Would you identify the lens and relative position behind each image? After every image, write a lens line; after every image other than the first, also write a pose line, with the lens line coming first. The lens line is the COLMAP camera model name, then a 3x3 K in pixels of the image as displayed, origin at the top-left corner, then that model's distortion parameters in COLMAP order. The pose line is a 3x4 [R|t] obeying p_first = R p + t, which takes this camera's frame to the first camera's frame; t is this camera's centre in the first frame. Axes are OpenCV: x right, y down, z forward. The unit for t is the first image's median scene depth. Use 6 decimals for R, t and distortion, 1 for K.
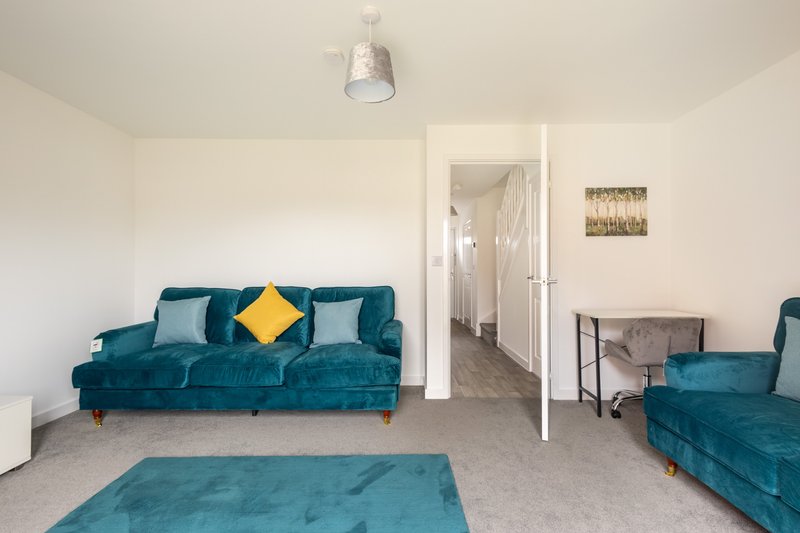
lens RADIAL K [[368.8, 0, 400.0], [0, 368.8, 266.5], [0, 0, 1]] dist [0.008555, 0.000442]
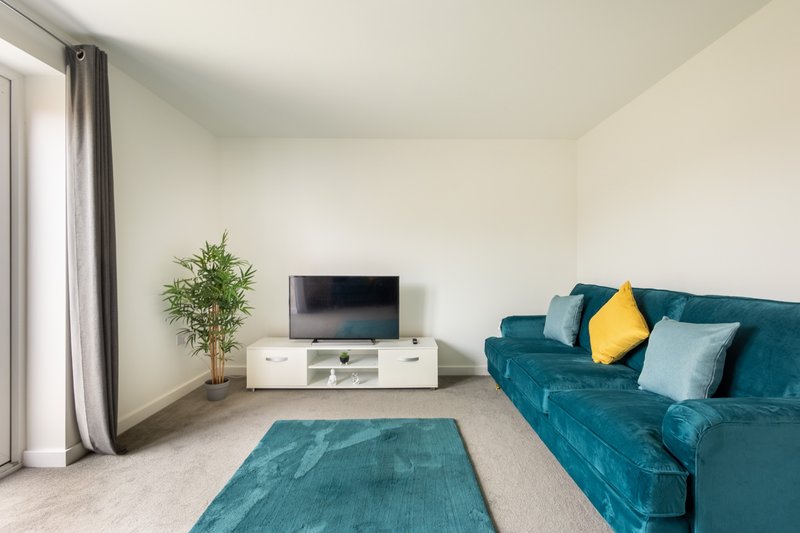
lens RADIAL K [[368.8, 0, 400.0], [0, 368.8, 266.5], [0, 0, 1]] dist [0.008555, 0.000442]
pose [[0.011524, 0.002044, -0.999932, 0.445877], [0.016581, 0.999860, 0.002235, 0.005054], [0.999796, -0.016606, 0.011488, 0.679561]]
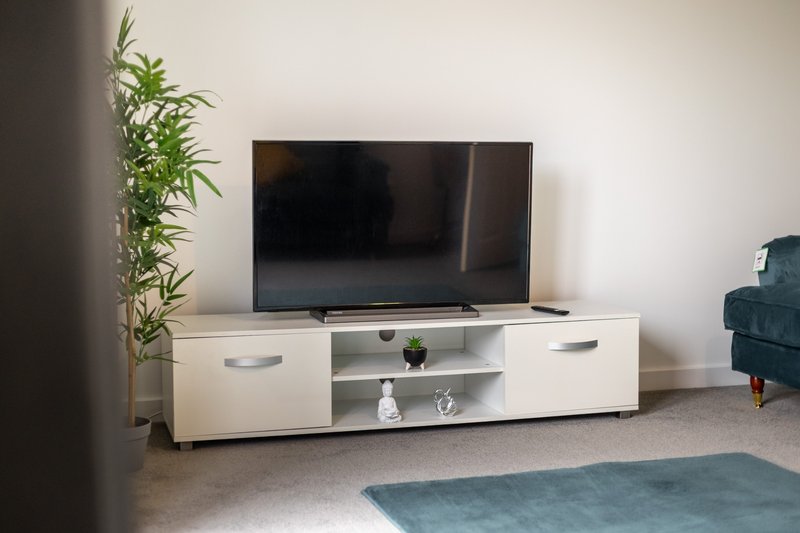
lens RADIAL K [[1157.1, 0, 400.0], [0, 1157.1, 266.5], [0, 0, 1]] dist [0.002288, -0.093967]
pose [[0.291542, 0.082539, -0.952990, 0.628876], [0.018070, 0.995617, 0.091759, 0.065080], [0.956387, -0.043972, 0.288773, 0.033021]]
